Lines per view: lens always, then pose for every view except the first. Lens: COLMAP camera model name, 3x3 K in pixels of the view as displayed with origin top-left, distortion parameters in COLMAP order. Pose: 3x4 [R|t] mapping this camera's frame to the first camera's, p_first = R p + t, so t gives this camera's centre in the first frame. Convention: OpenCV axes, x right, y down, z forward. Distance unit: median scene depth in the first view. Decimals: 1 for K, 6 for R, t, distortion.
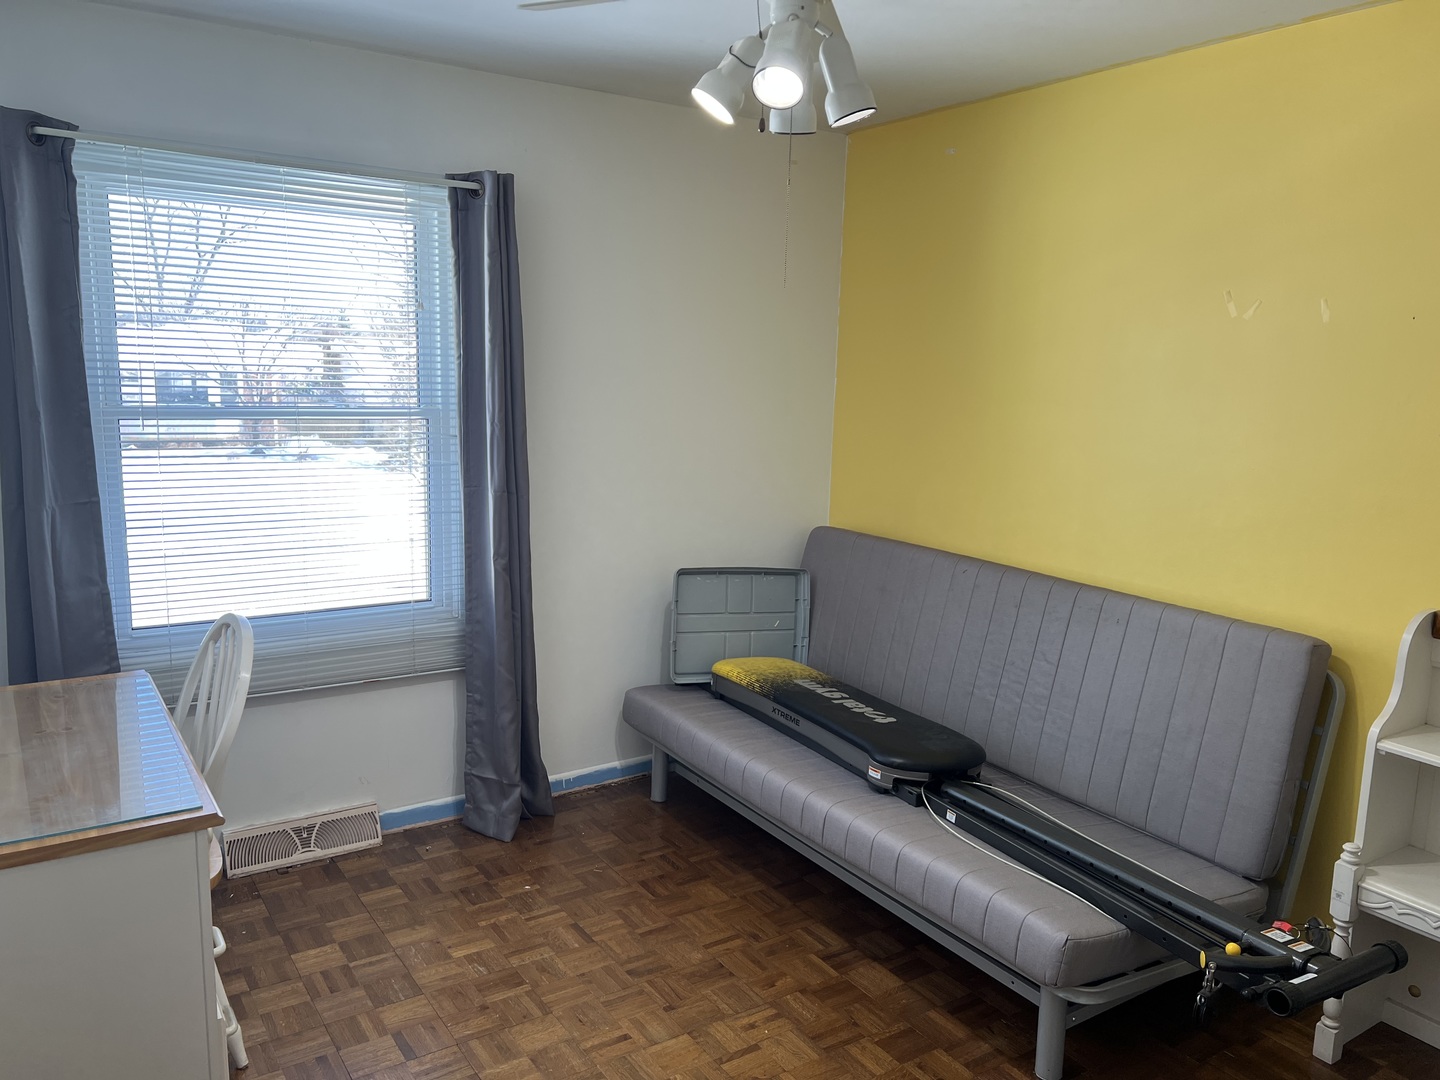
lens RADIAL K [[1087.9, 0, 720.0], [0, 1087.9, 540.0], [0, 0, 1]] dist [0.060257, -0.077078]
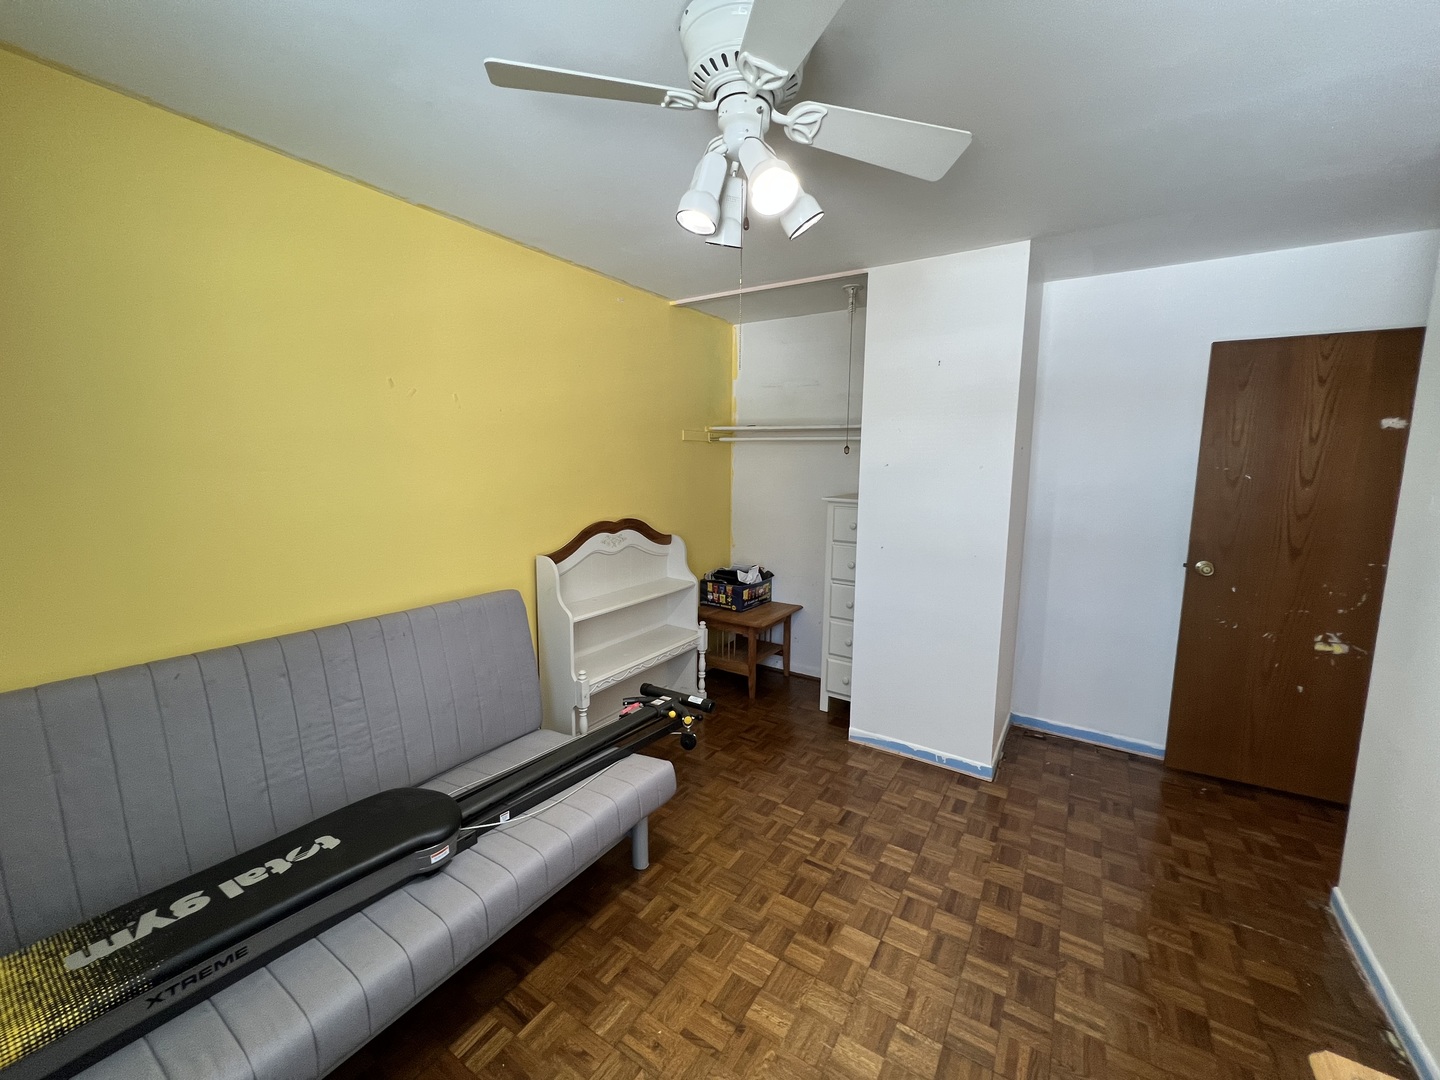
lens RADIAL K [[571.6, 0, 724.4], [0, 571.6, 535.5], [0, 0, 1]] dist [0.001237, 0.000475]
pose [[-0.399481, -0.157332, 0.903140, -0.329571], [0.130036, 0.965477, 0.225710, -0.124375], [-0.907472, 0.207607, -0.365231, 0.802037]]
